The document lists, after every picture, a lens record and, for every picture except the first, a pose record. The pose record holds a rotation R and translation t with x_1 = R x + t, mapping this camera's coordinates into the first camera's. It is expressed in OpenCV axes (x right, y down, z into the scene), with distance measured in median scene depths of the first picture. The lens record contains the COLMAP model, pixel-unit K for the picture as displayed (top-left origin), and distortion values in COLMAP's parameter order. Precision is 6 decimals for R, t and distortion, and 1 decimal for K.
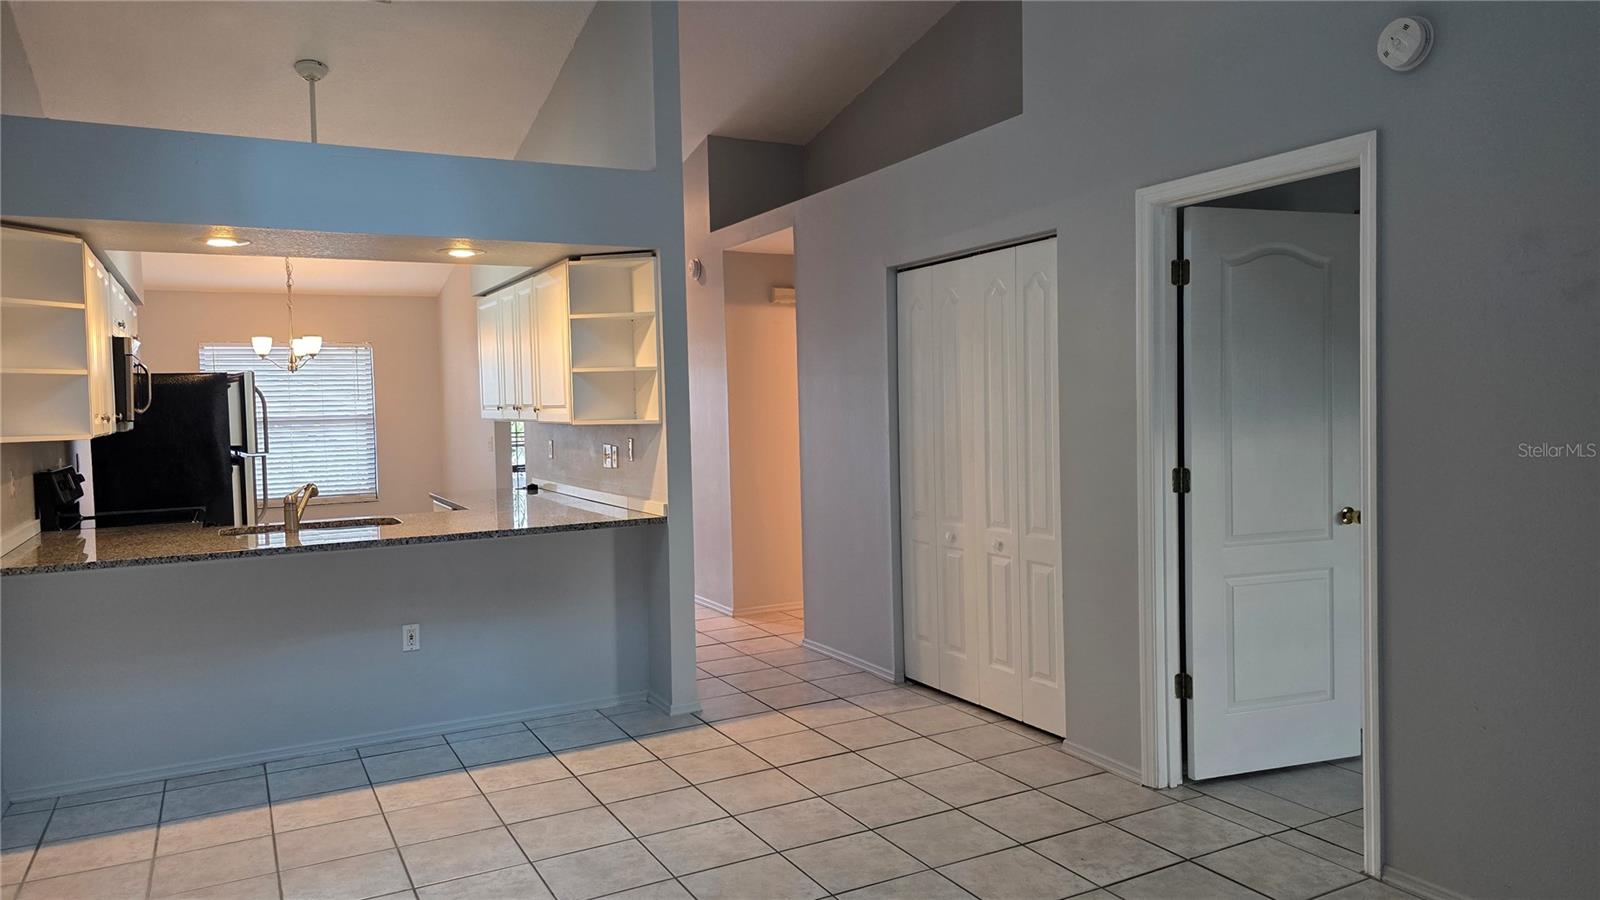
lens RADIAL K [[1087.3, 0, 800.7], [0, 1087.3, 446.5], [0, 0, 1]] dist [0.039319, -0.018722]
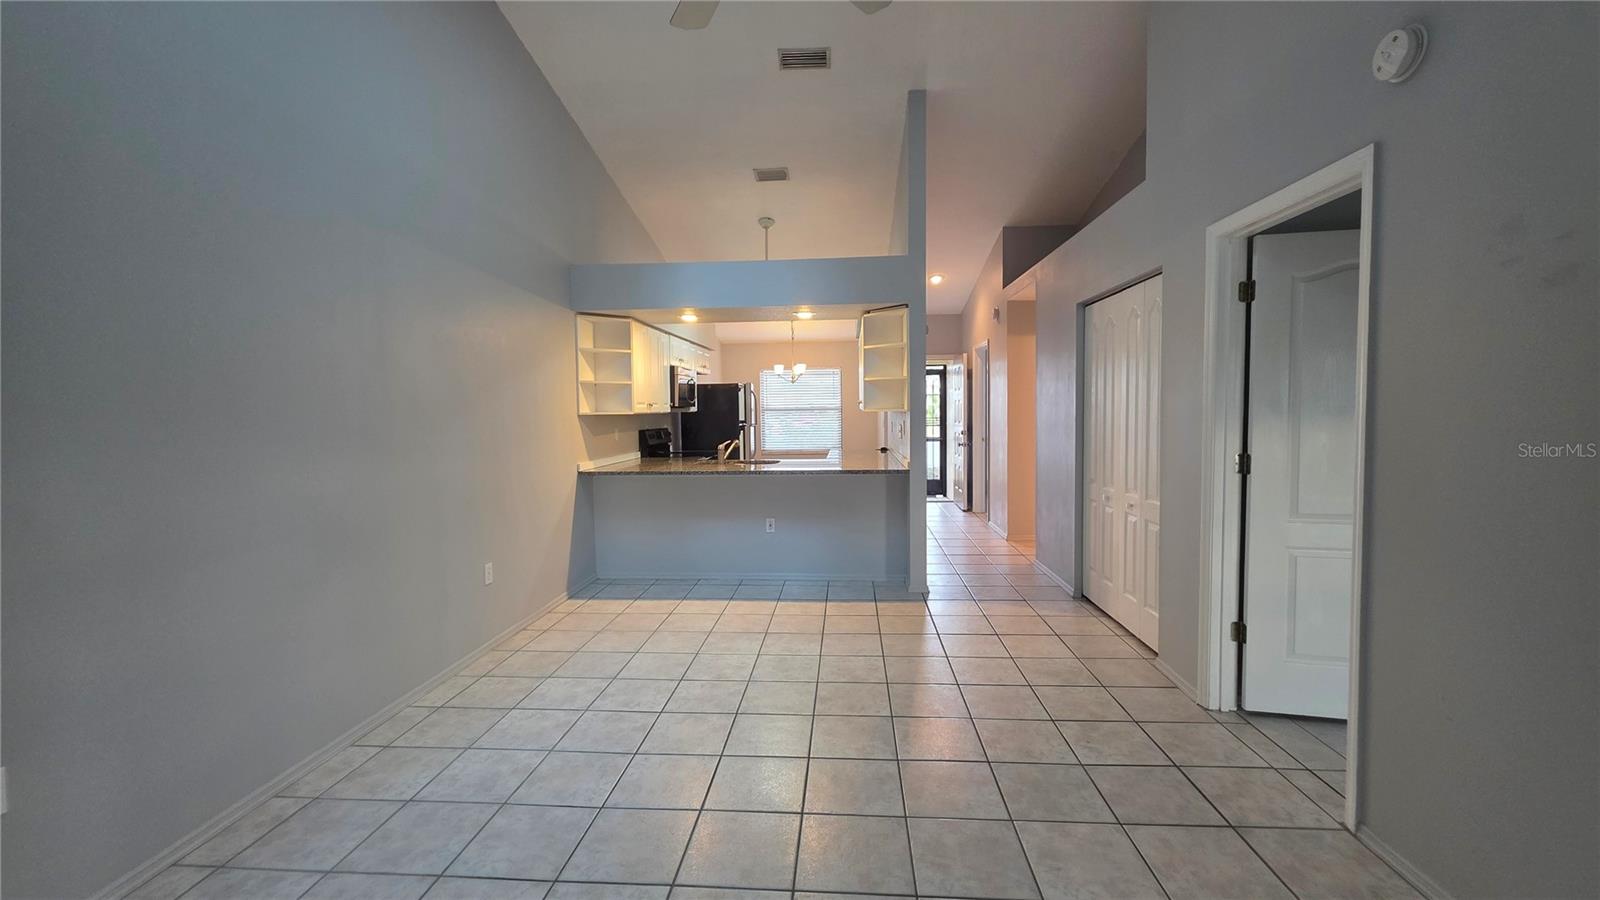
lens RADIAL K [[644.4, 0, 803.2], [0, 644.4, 440.5], [0, 0, 1]] dist [0.001803, 0.000669]
pose [[0.846049, 0.040291, -0.531580, 0.306494], [-0.030524, 0.999165, 0.027150, 0.000726], [0.532230, -0.006745, 0.846573, 0.131780]]
